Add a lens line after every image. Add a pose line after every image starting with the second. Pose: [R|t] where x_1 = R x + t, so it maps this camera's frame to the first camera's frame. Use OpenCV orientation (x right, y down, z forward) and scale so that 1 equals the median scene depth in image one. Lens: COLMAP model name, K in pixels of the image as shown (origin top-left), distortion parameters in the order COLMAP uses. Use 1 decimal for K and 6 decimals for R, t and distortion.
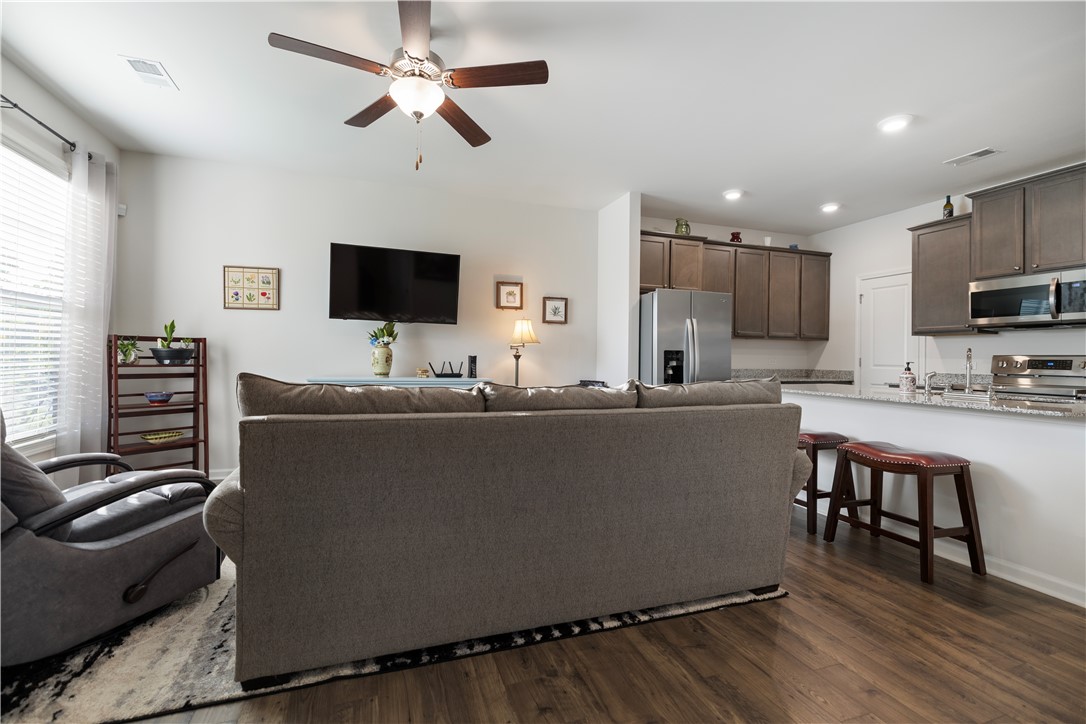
lens RADIAL K [[467.3, 0, 535.9], [0, 467.3, 354.0], [0, 0, 1]] dist [0.000334, 0.000000]
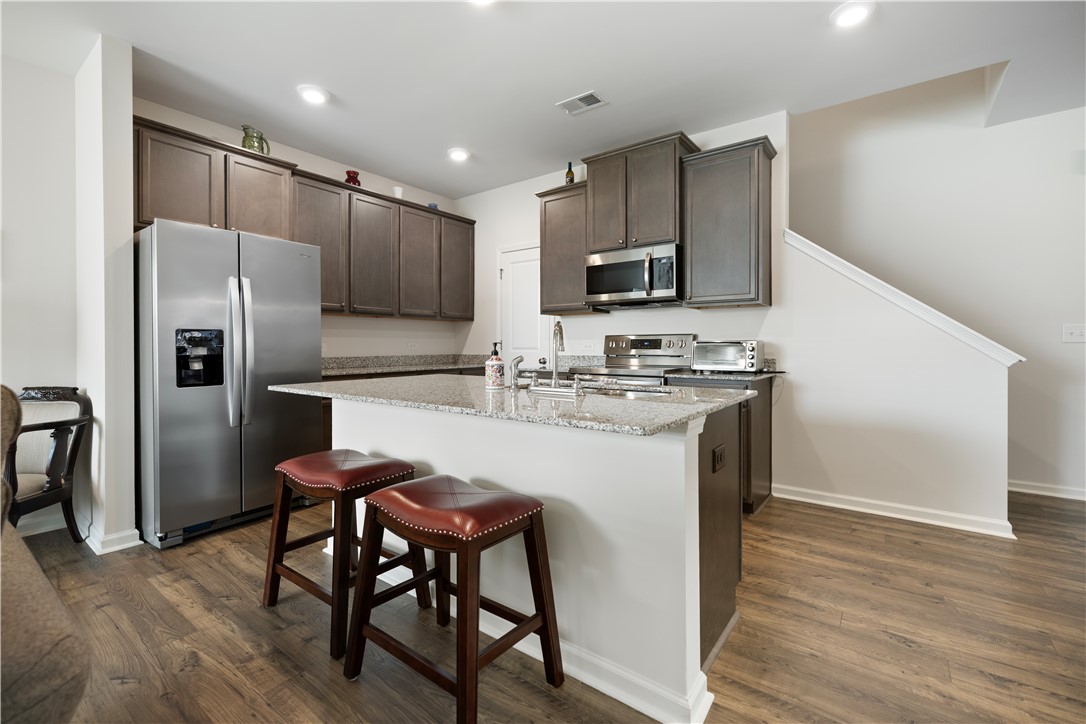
lens RADIAL K [[468.3, 0, 548.7], [0, 468.3, 346.1], [0, 0, 1]] dist [0.001941, 0.000185]
pose [[0.819769, -0.016367, 0.572460, 0.313524], [0.009563, 0.999843, 0.014891, 0.008737], [-0.572614, -0.006733, 0.819797, 0.264974]]
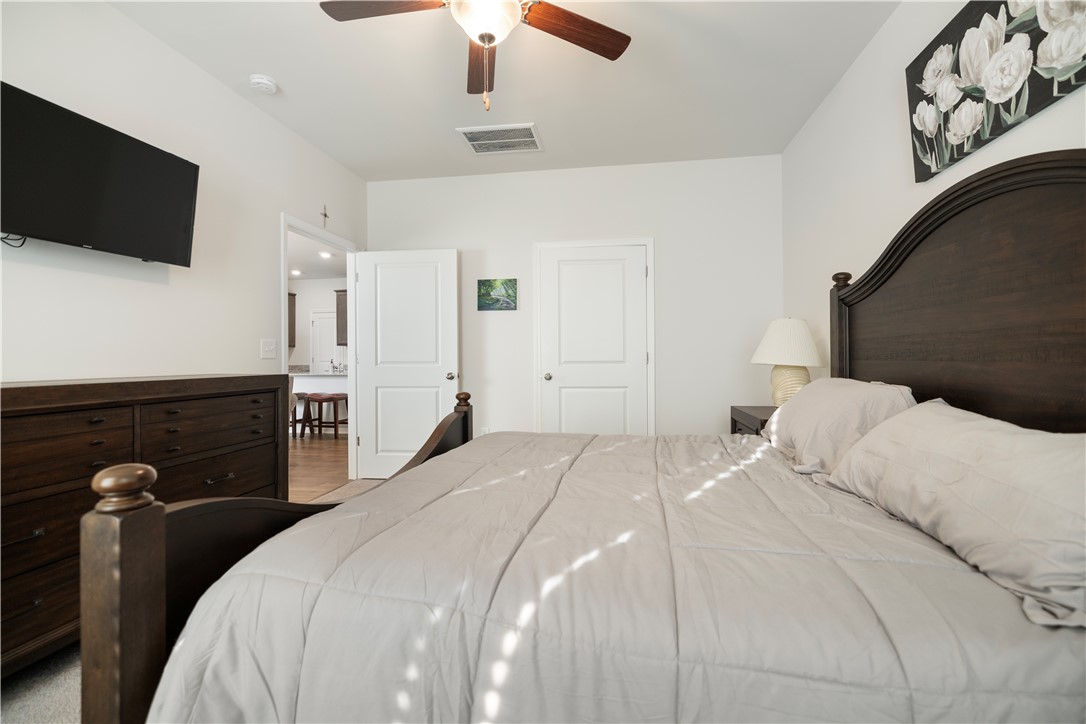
lens RADIAL K [[467.3, 0, 535.9], [0, 467.3, 354.0], [0, 0, 1]] dist [0.000334, 0.000000]
pose [[0.494458, -0.012029, 0.869118, -0.498492], [0.010871, 0.999912, 0.007655, -0.010877], [-0.869134, 0.005663, 0.494545, -0.712415]]
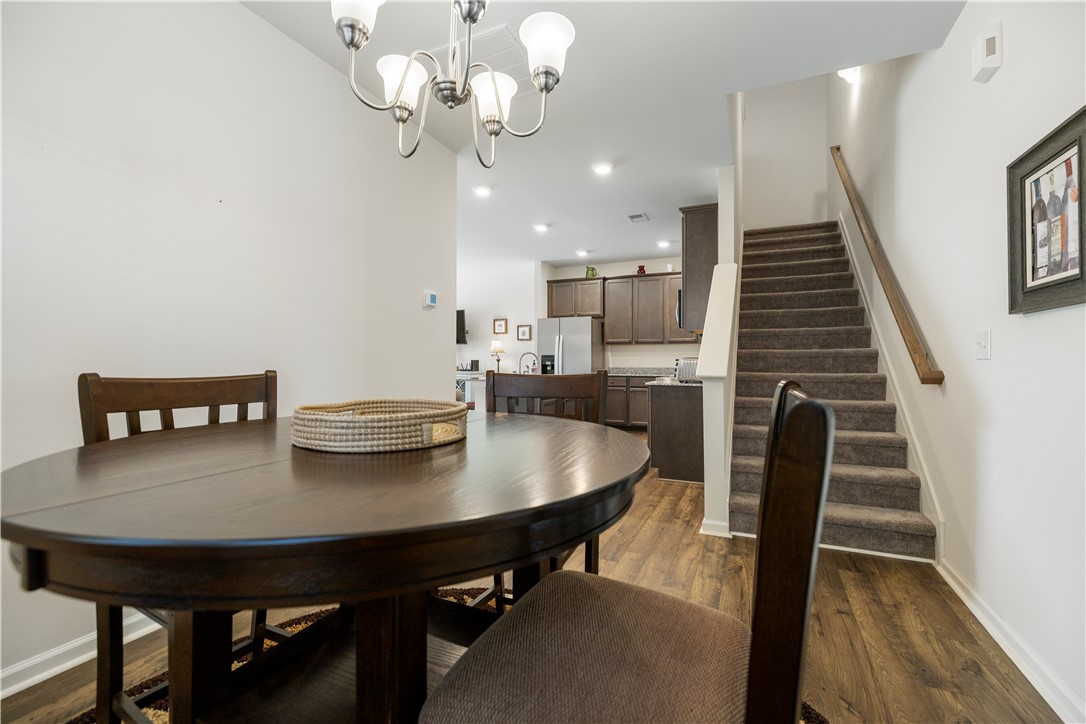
lens RADIAL K [[467.3, 0, 535.9], [0, 467.3, 354.0], [0, 0, 1]] dist [0.000334, 0.000000]
pose [[0.719772, -0.022211, -0.693855, 1.406446], [0.011604, 0.999733, -0.019965, 0.020977], [0.694113, 0.006319, 0.719838, -0.221386]]
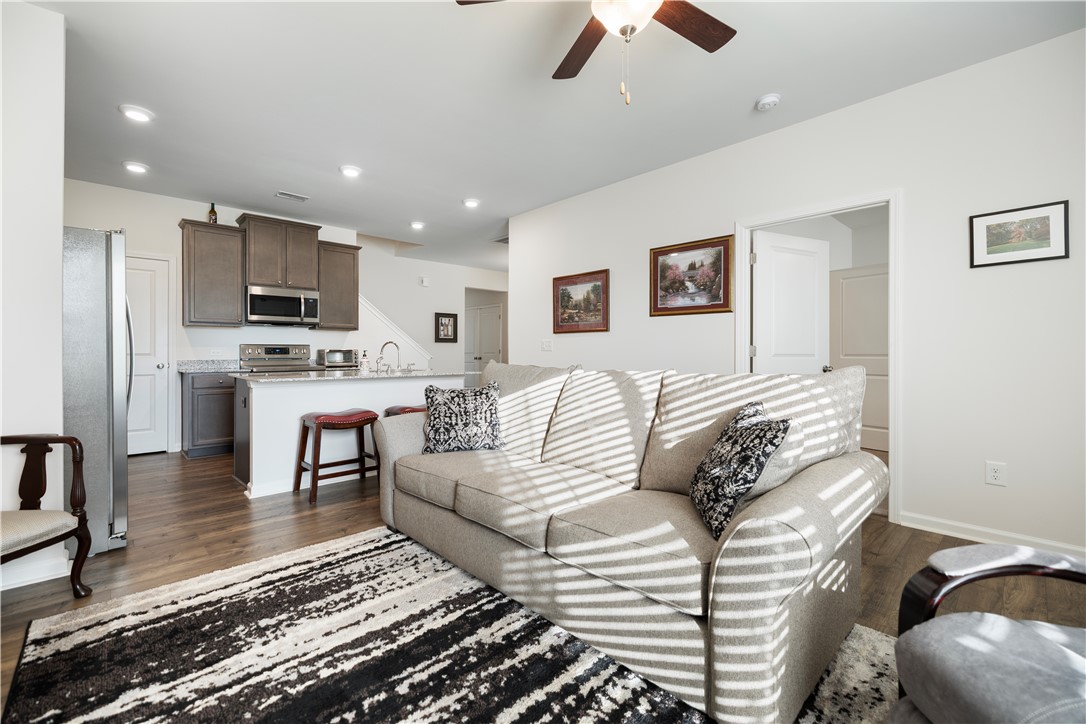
lens RADIAL K [[467.3, 0, 535.9], [0, 467.3, 354.0], [0, 0, 1]] dist [0.000334, 0.000000]
pose [[-0.418535, -0.013041, 0.908107, -0.475632], [-0.008574, 0.999909, 0.010408, 0.008257], [-0.908160, -0.003430, -0.418609, 0.758761]]
